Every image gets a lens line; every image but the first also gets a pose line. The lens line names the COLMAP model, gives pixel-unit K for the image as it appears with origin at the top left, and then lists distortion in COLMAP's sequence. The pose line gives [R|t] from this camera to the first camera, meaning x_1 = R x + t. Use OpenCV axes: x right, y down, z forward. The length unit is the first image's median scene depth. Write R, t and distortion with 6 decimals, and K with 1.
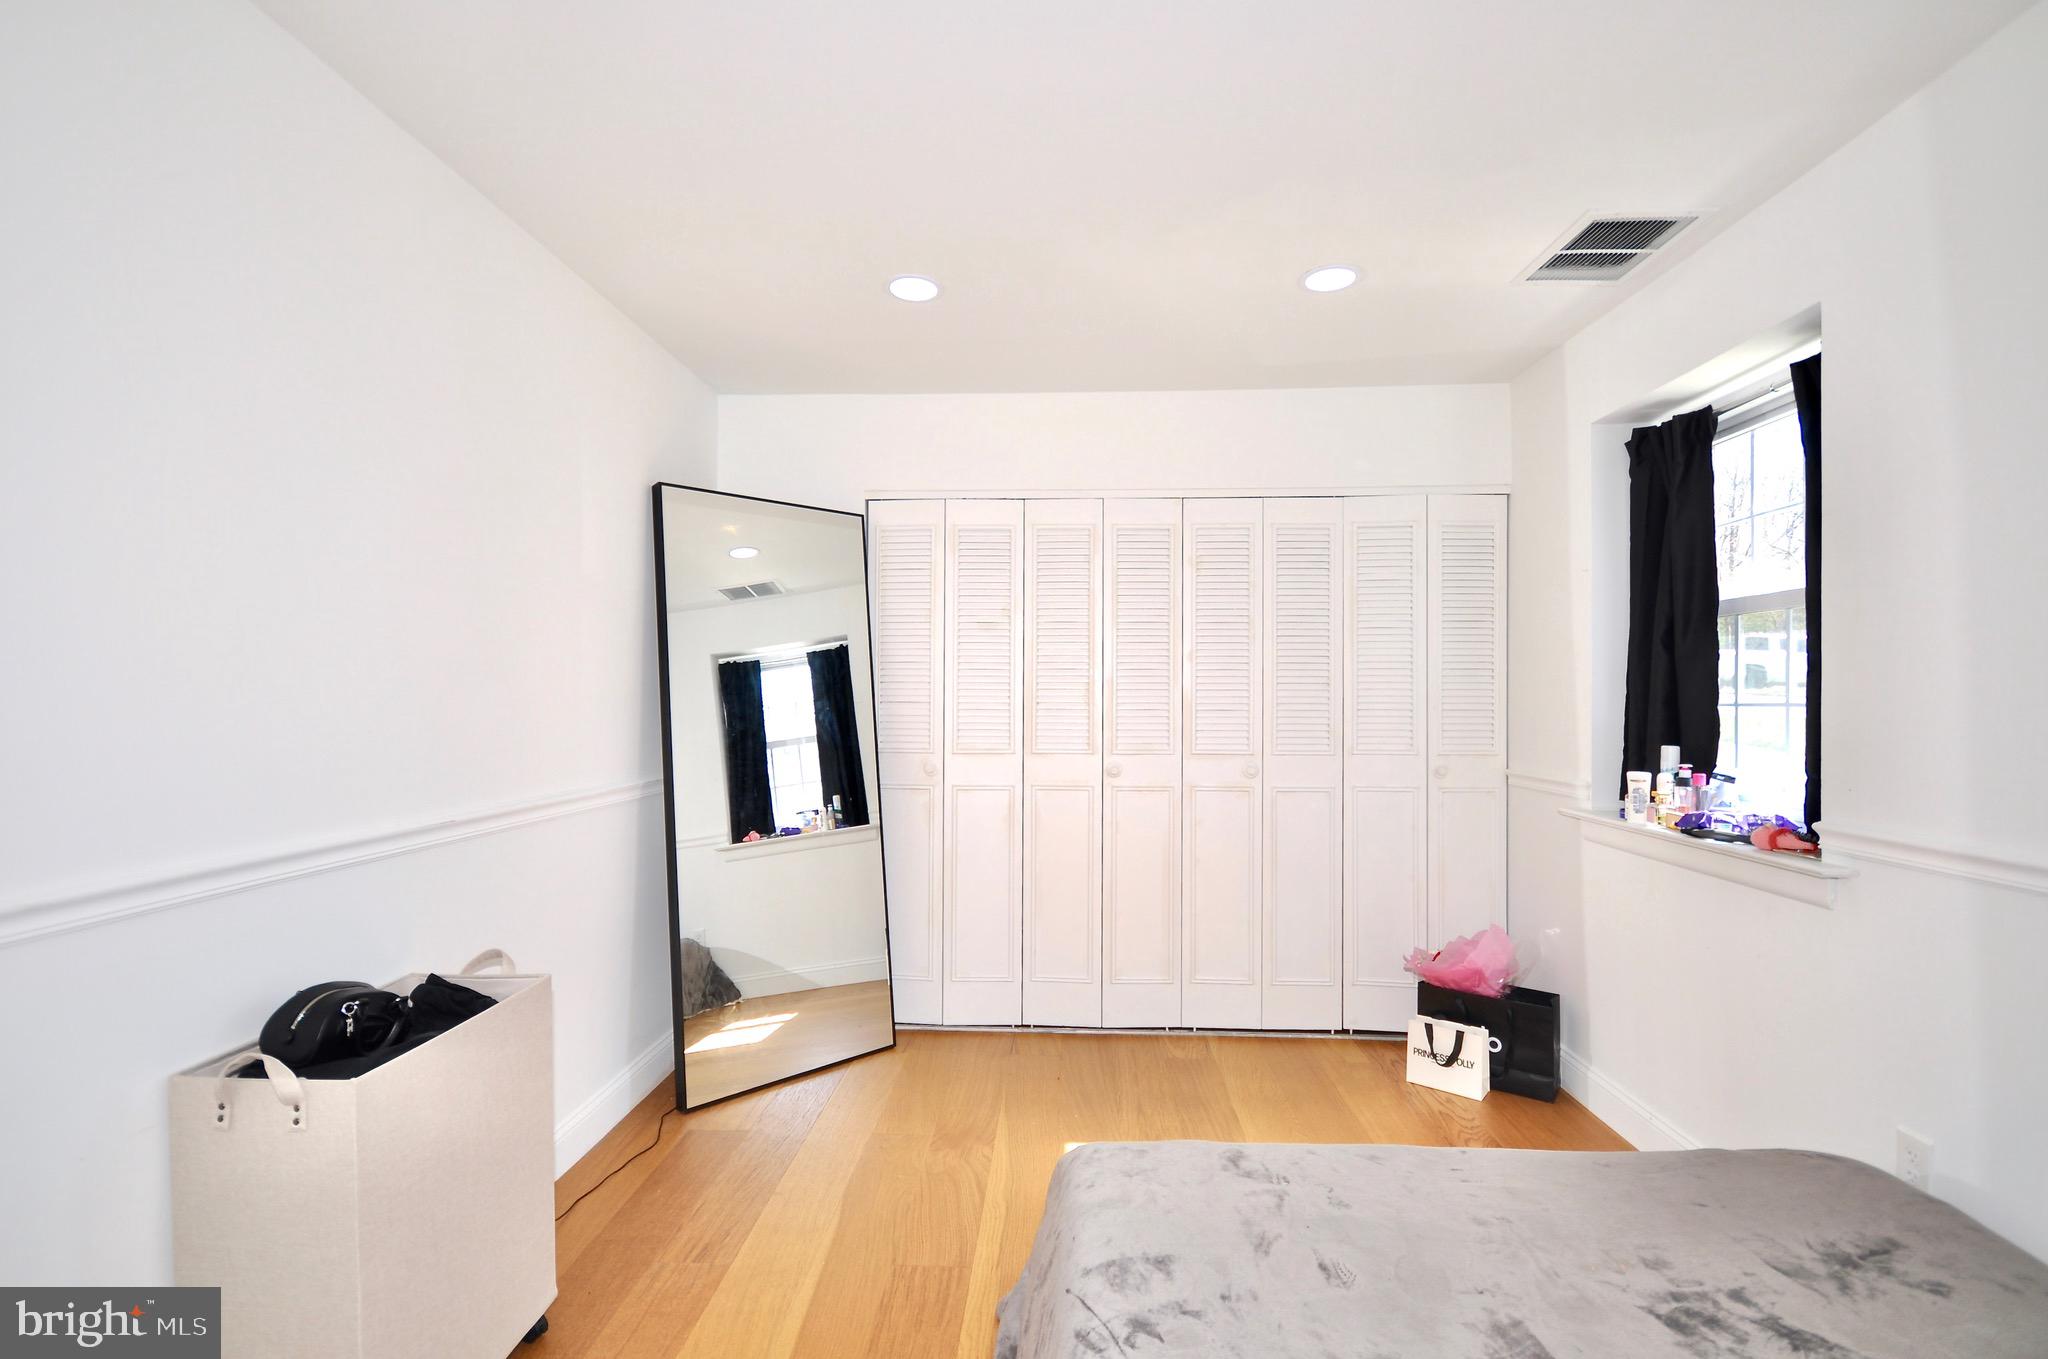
lens RADIAL K [[935.6, 0, 1082.2], [0, 935.6, 685.7], [0, 0, 1]] dist [-0.000719, -0.003990]
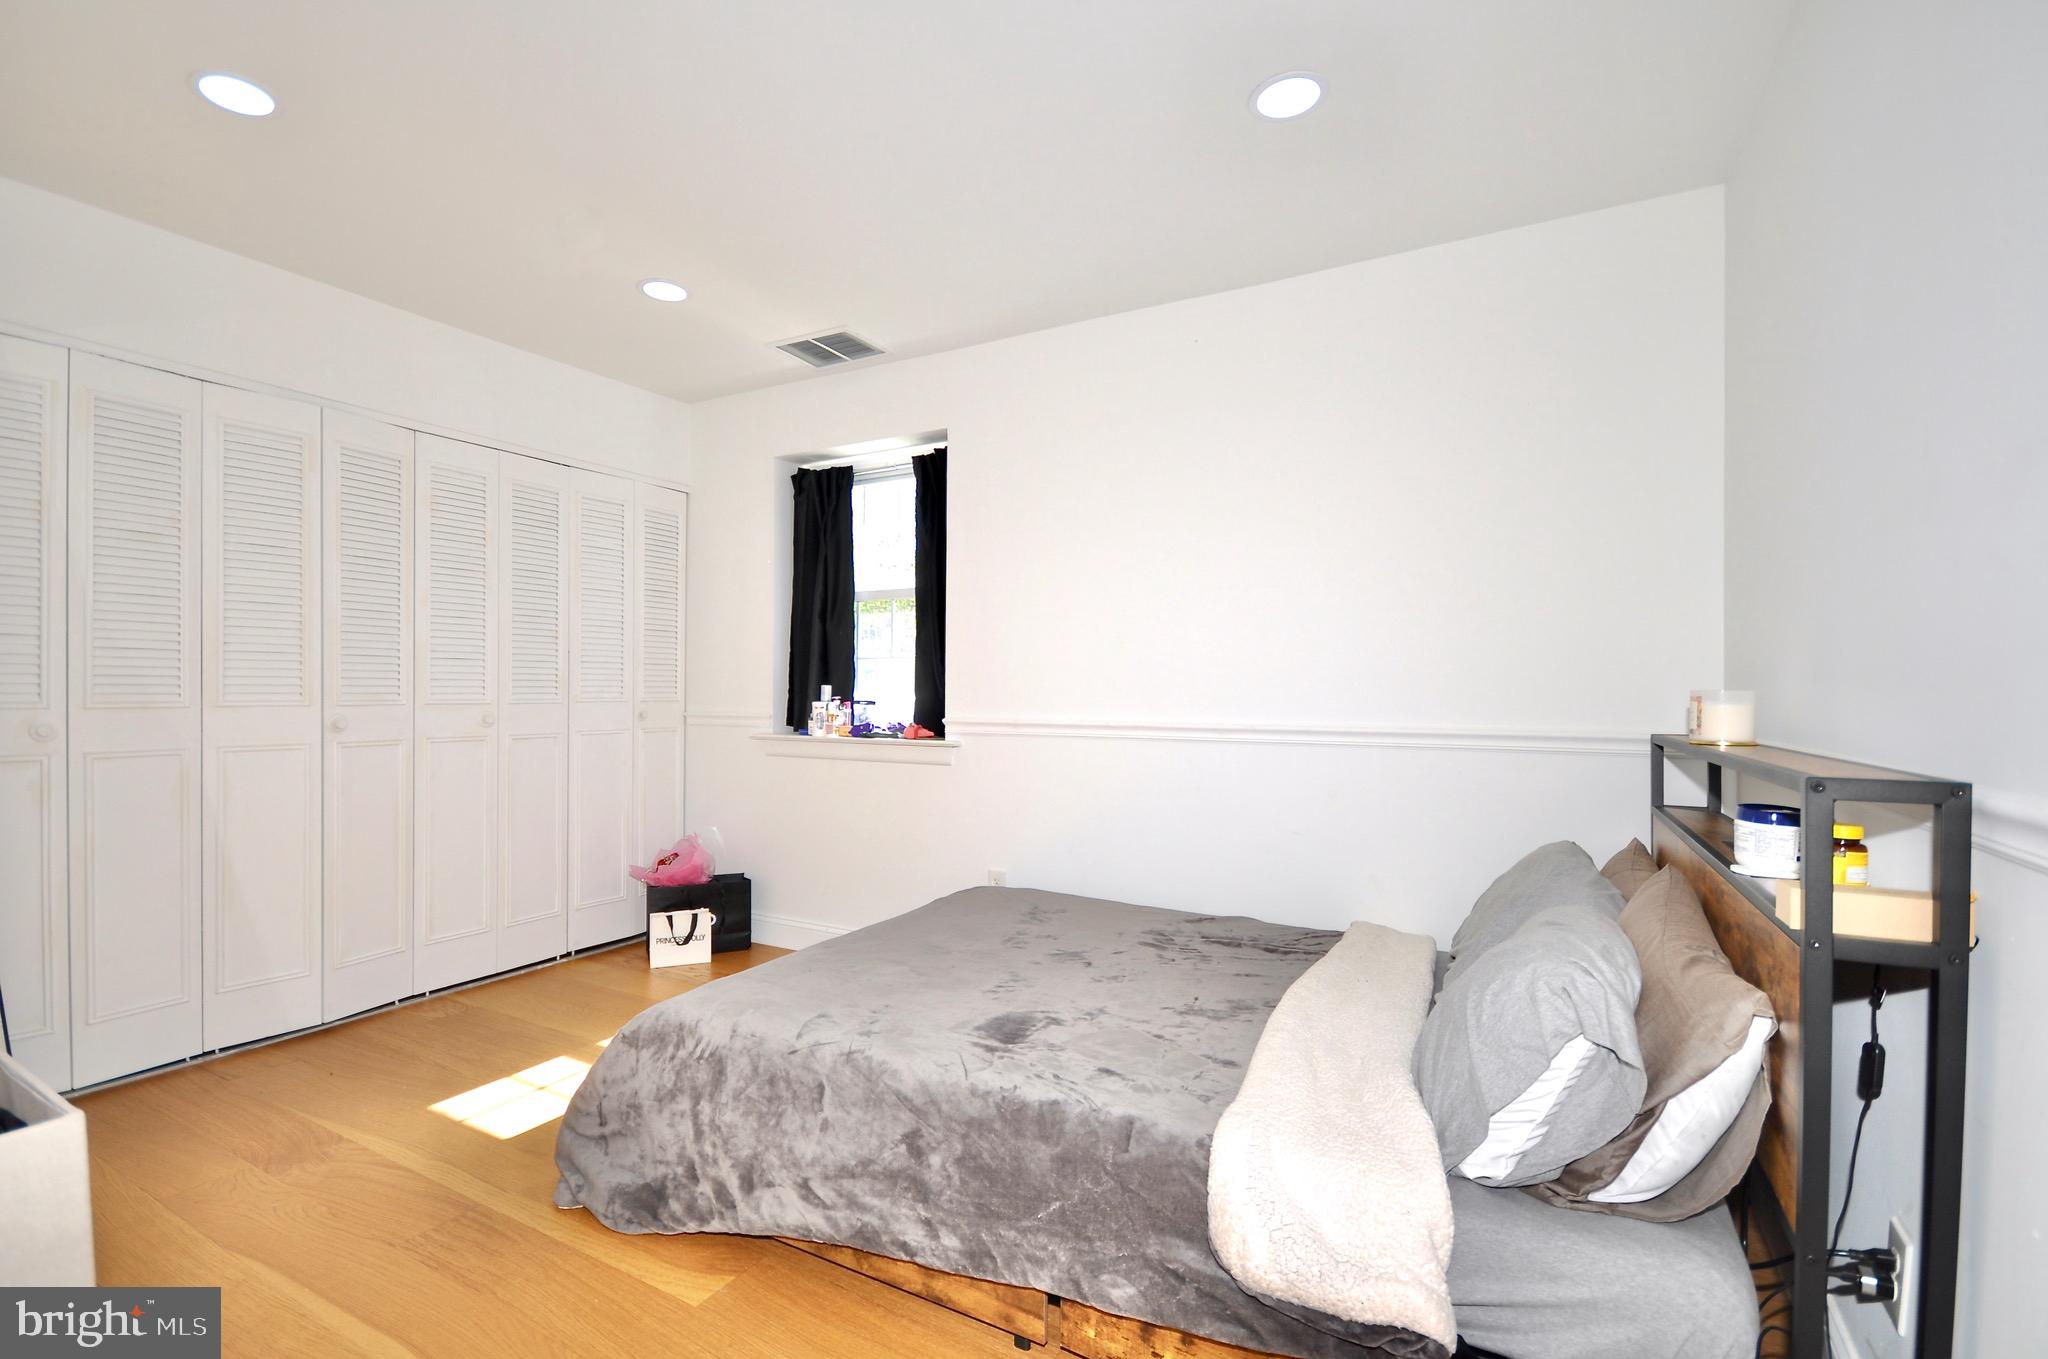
lens RADIAL K [[906.9, 0, 1016.7], [0, 906.9, 694.4], [0, 0, 1]] dist [0.000155, 0.000021]
pose [[0.448683, -0.007274, 0.893661, -0.494718], [-0.007460, 0.999902, 0.011884, 0.054312], [-0.893660, -0.011999, 0.448585, 0.062137]]
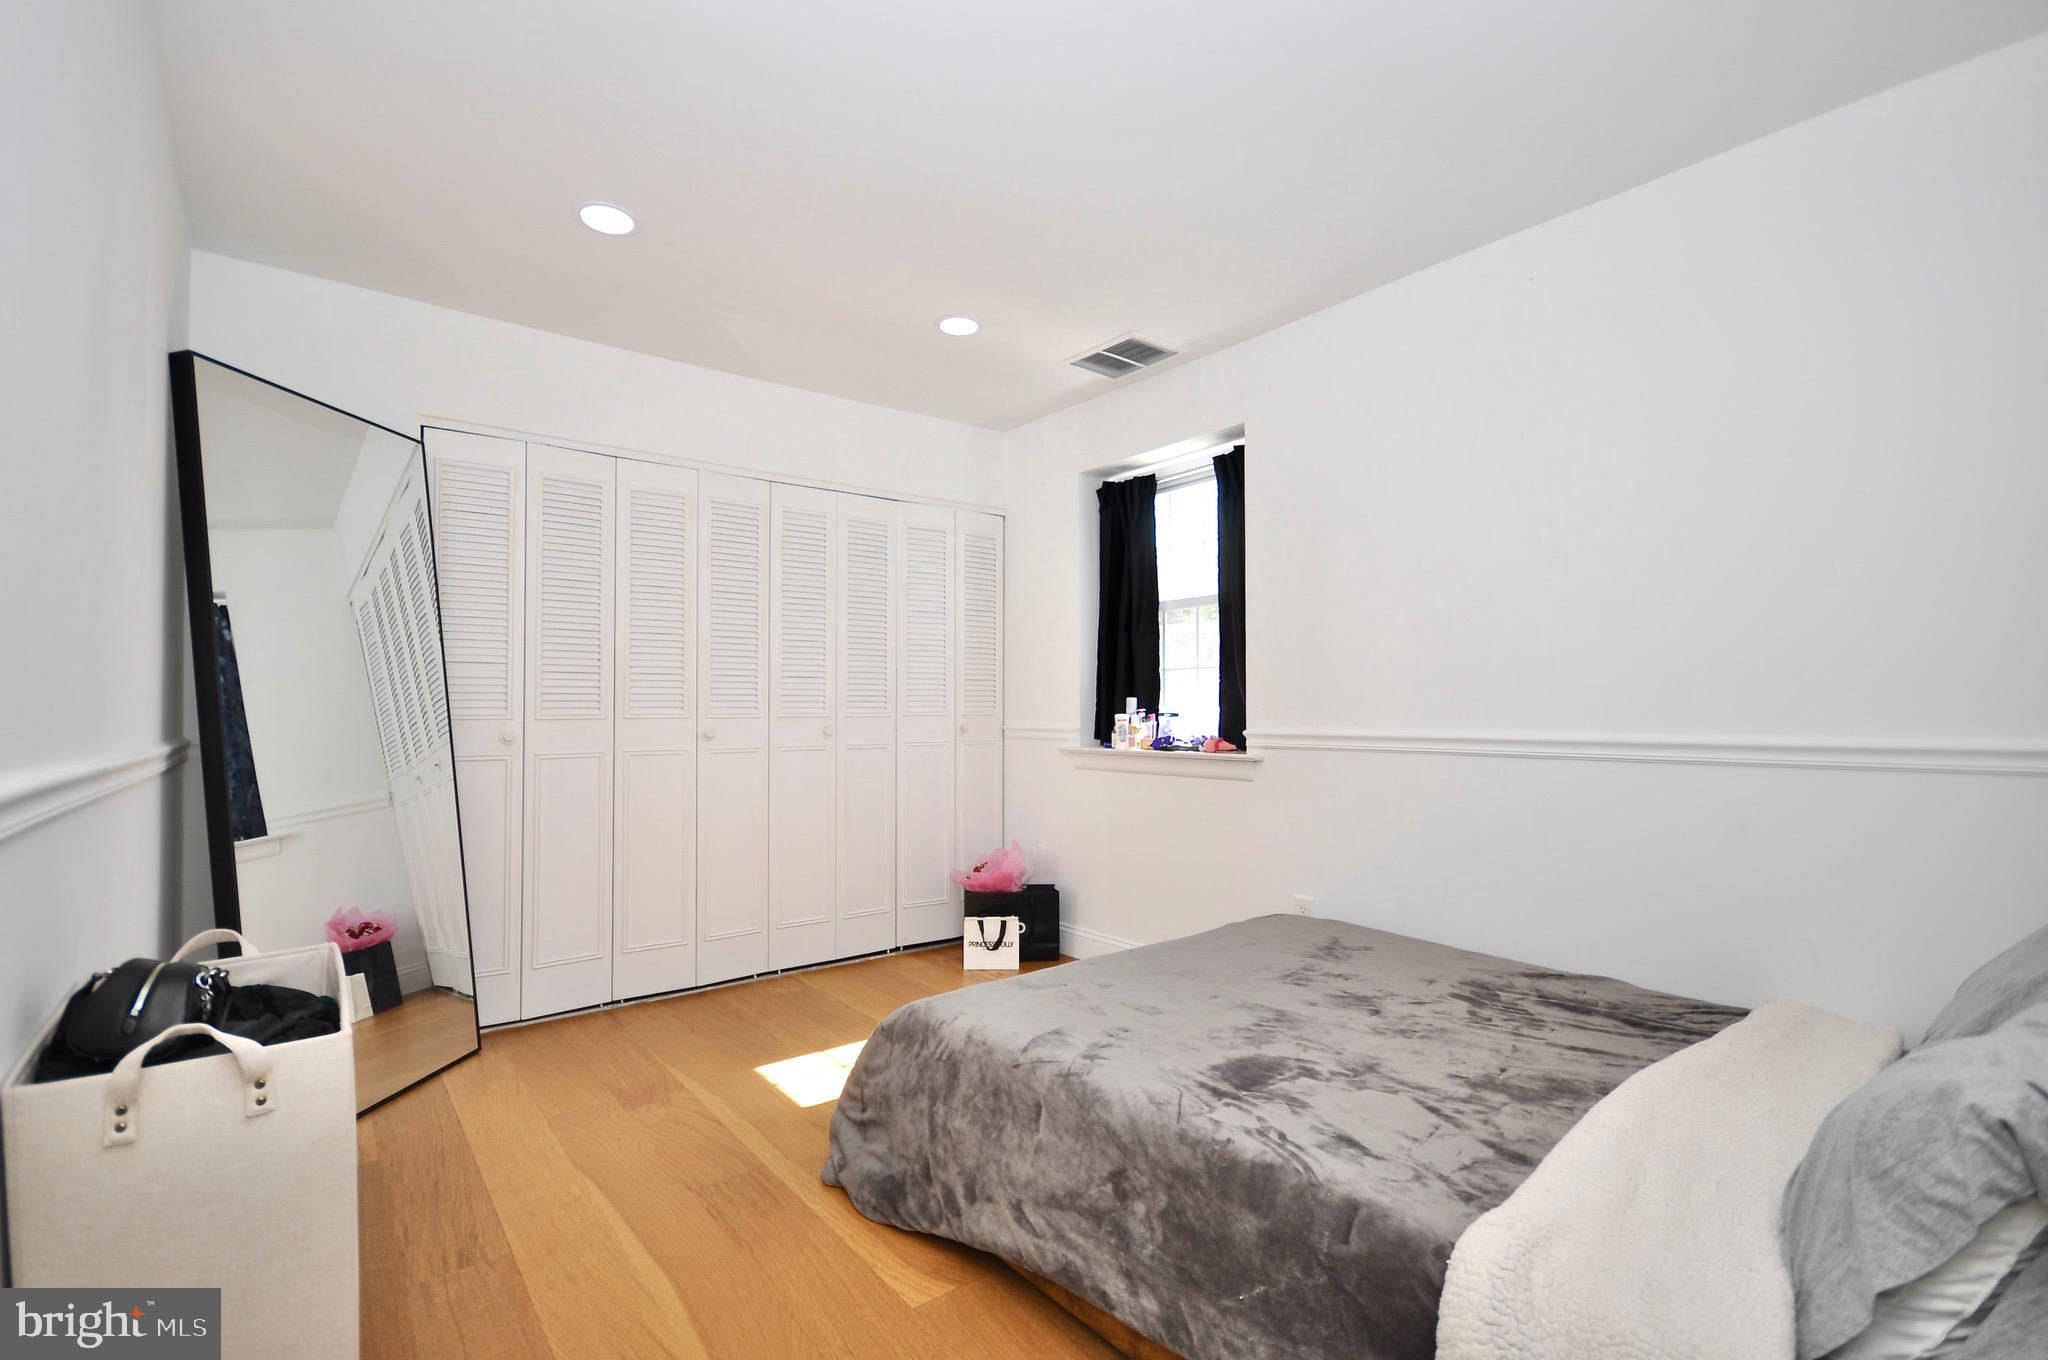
lens RADIAL K [[914.2, 0, 1033.6], [0, 914.2, 688.0], [0, 0, 1]] dist [0.000126, 0.000307]
pose [[0.756337, 0.007654, 0.654137, -0.400918], [0.004399, 0.999849, -0.016786, 0.066451], [-0.654167, 0.015573, 0.756190, 0.002149]]
